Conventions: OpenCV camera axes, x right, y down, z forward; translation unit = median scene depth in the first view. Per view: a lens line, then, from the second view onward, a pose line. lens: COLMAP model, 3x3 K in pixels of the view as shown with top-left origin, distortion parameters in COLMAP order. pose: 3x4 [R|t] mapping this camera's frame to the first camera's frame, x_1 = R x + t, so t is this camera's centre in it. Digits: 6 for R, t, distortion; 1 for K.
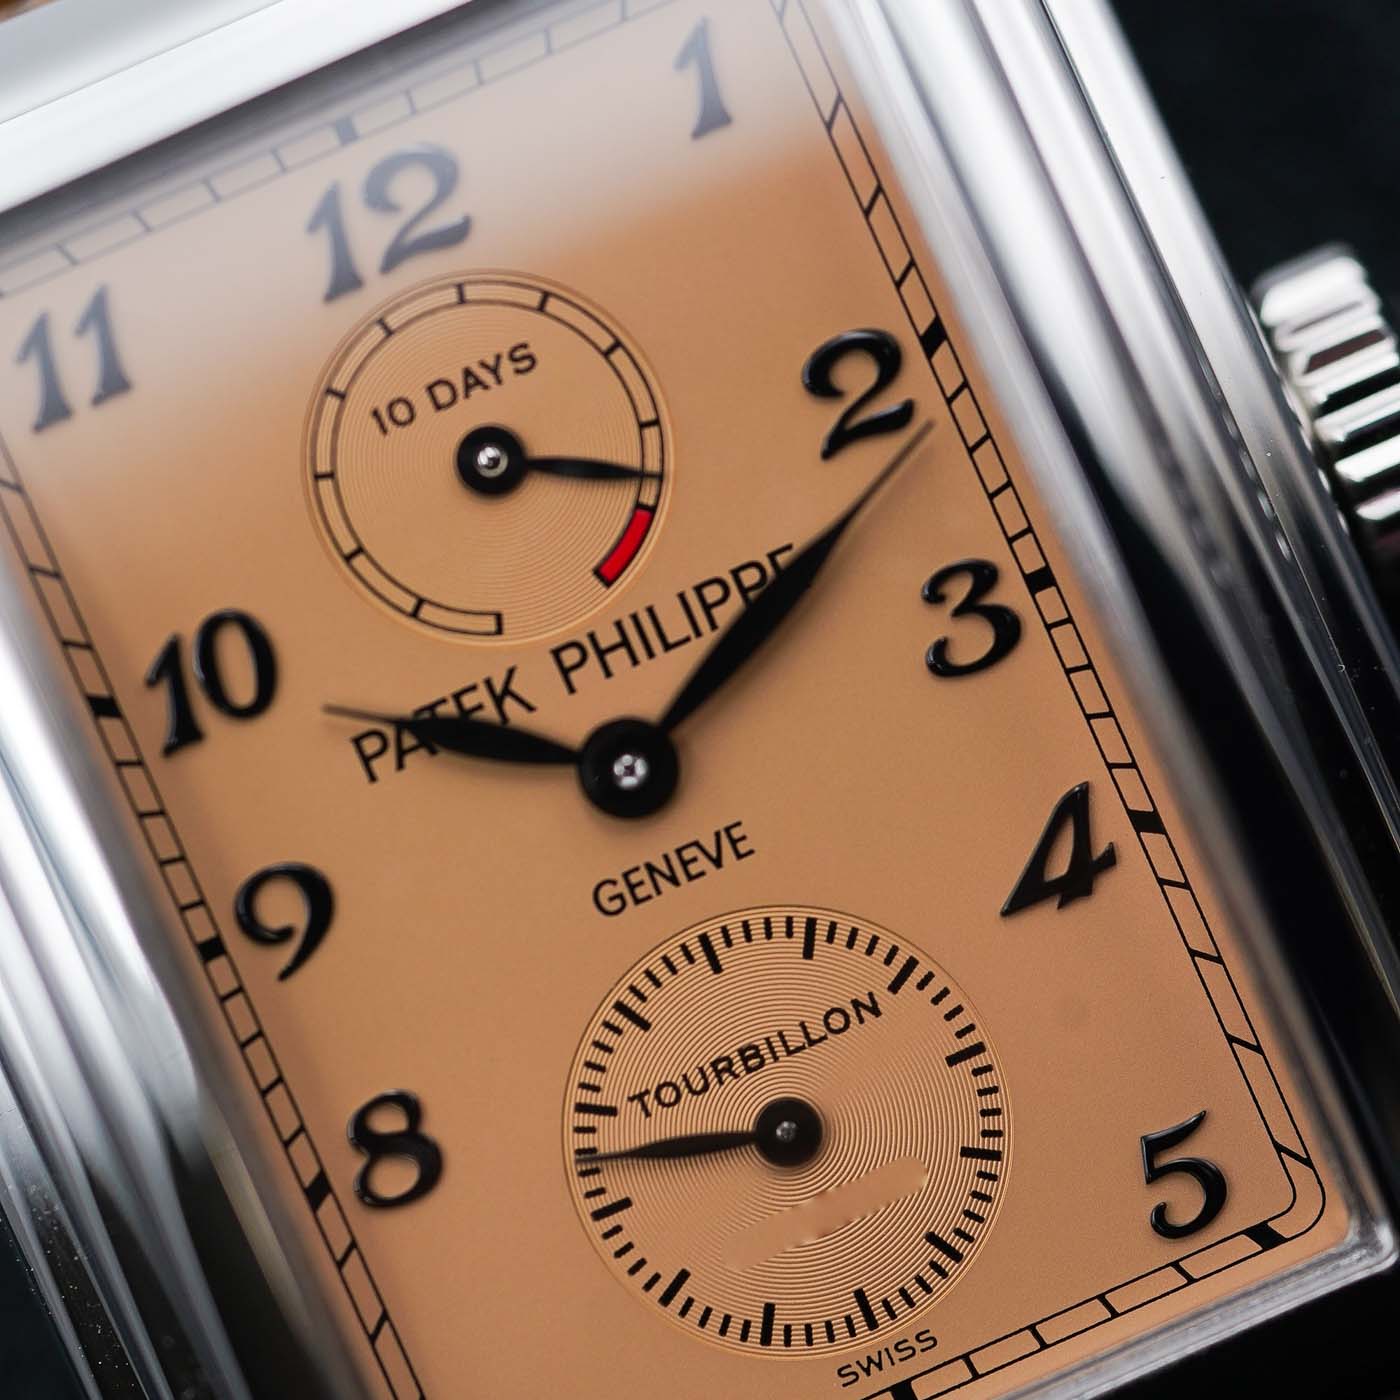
lens RADIAL K [[9405.2, 0, 648.0], [0, 9405.2, 651.4], [0, 0, 1]] dist [0.136589, 0.000000]
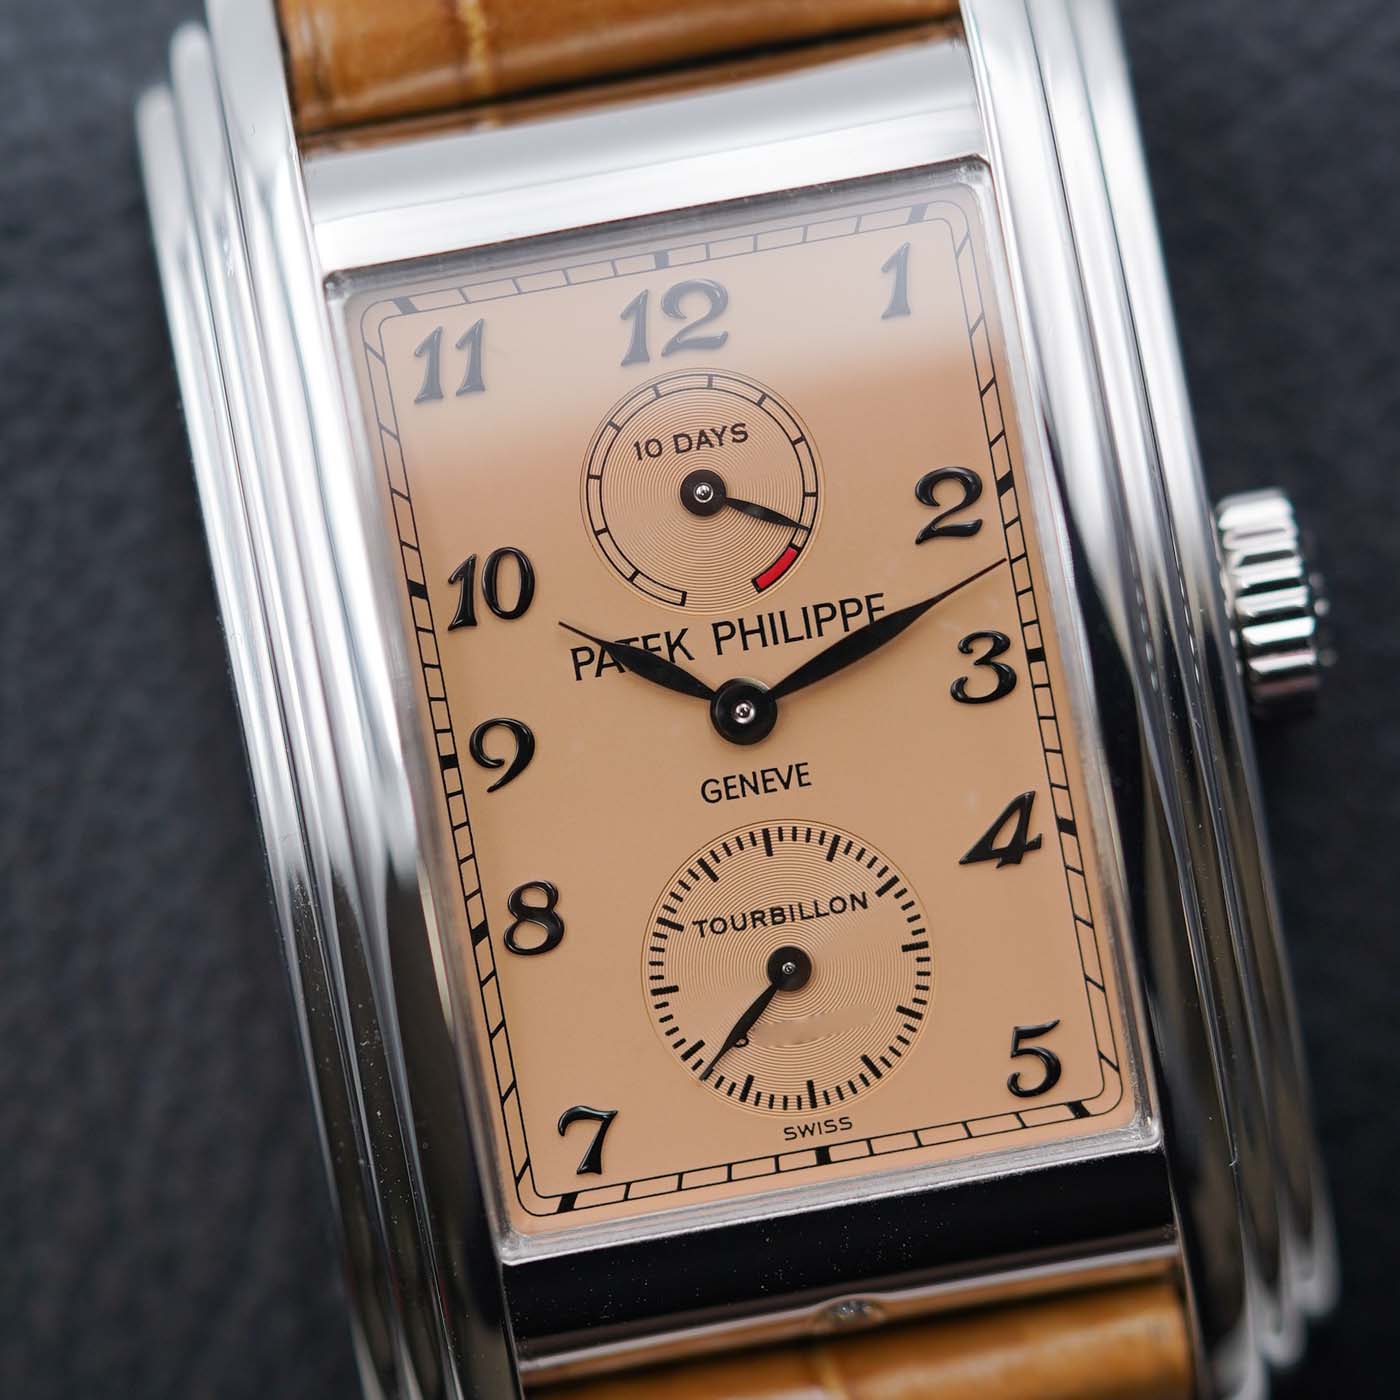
lens RADIAL K [[9405.2, 0, 708.6], [0, 9405.2, 702.3], [0, 0, 1]] dist [0.136589, 0.000000]
pose [[0.971753, 0.235950, 0.004777, -0.015196], [-0.235807, 0.971581, -0.020622, 0.043705], [-0.009507, 0.018913, 0.999776, -0.518956]]
